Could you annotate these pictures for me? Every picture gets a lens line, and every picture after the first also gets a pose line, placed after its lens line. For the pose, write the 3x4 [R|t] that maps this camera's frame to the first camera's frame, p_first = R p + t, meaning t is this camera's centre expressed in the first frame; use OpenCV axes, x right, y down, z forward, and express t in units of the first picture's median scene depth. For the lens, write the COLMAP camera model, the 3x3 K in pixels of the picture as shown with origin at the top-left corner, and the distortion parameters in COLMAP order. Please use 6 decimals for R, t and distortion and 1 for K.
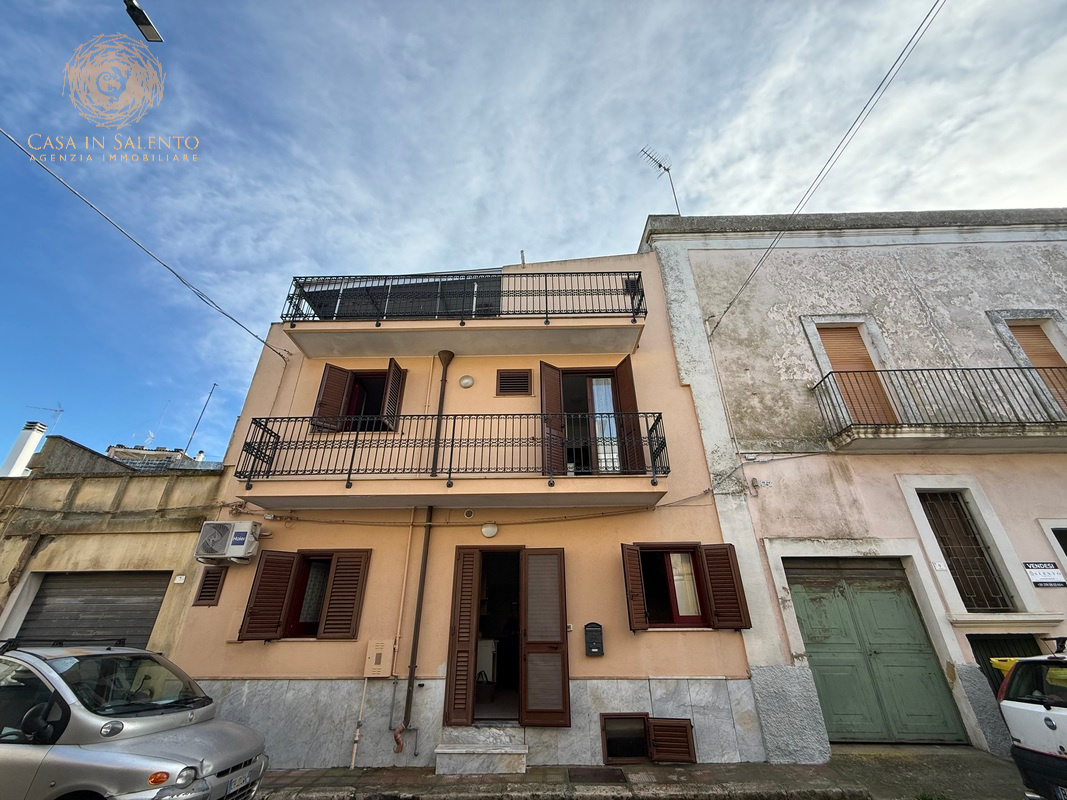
lens RADIAL K [[424.7, 0, 531.1], [0, 424.7, 397.8], [0, 0, 1]] dist [0.000301, -0.000013]
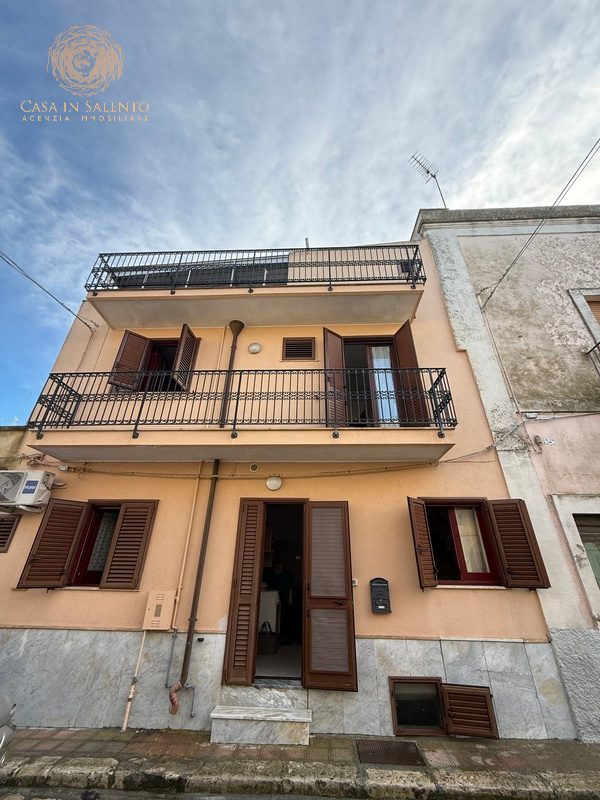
lens RADIAL K [[318.5, 0, 303.1], [0, 318.5, 396.6], [0, 0, 1]] dist [0.000301, -0.000013]
pose [[0.999448, 0.003184, -0.033063, -0.003687], [-0.003786, 0.999828, -0.018145, 0.121173], [0.032999, 0.018260, 0.999289, 0.243128]]
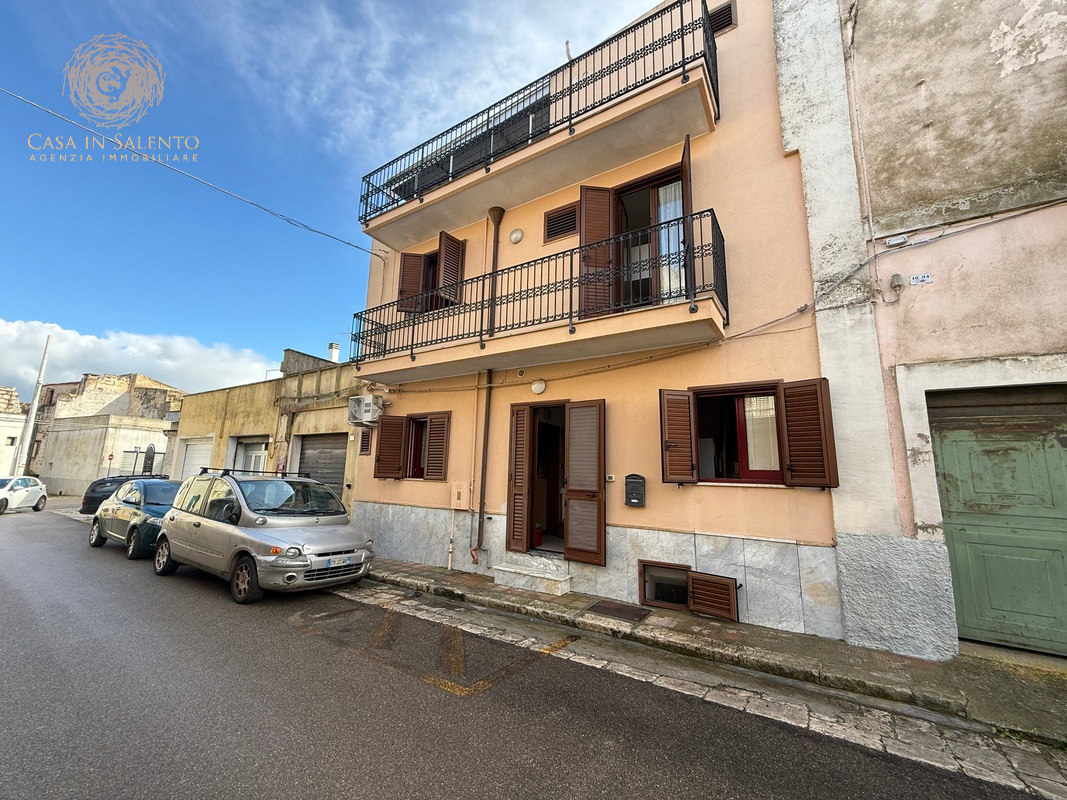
lens RADIAL K [[426.6, 0, 533.5], [0, 426.6, 400.0], [0, 0, 1]] dist [-0.000314, -0.000204]
pose [[0.846825, -0.062658, -0.528168, 0.423031], [0.217301, 0.947135, 0.236043, 0.107821], [0.485456, -0.314658, 0.815673, 0.185153]]
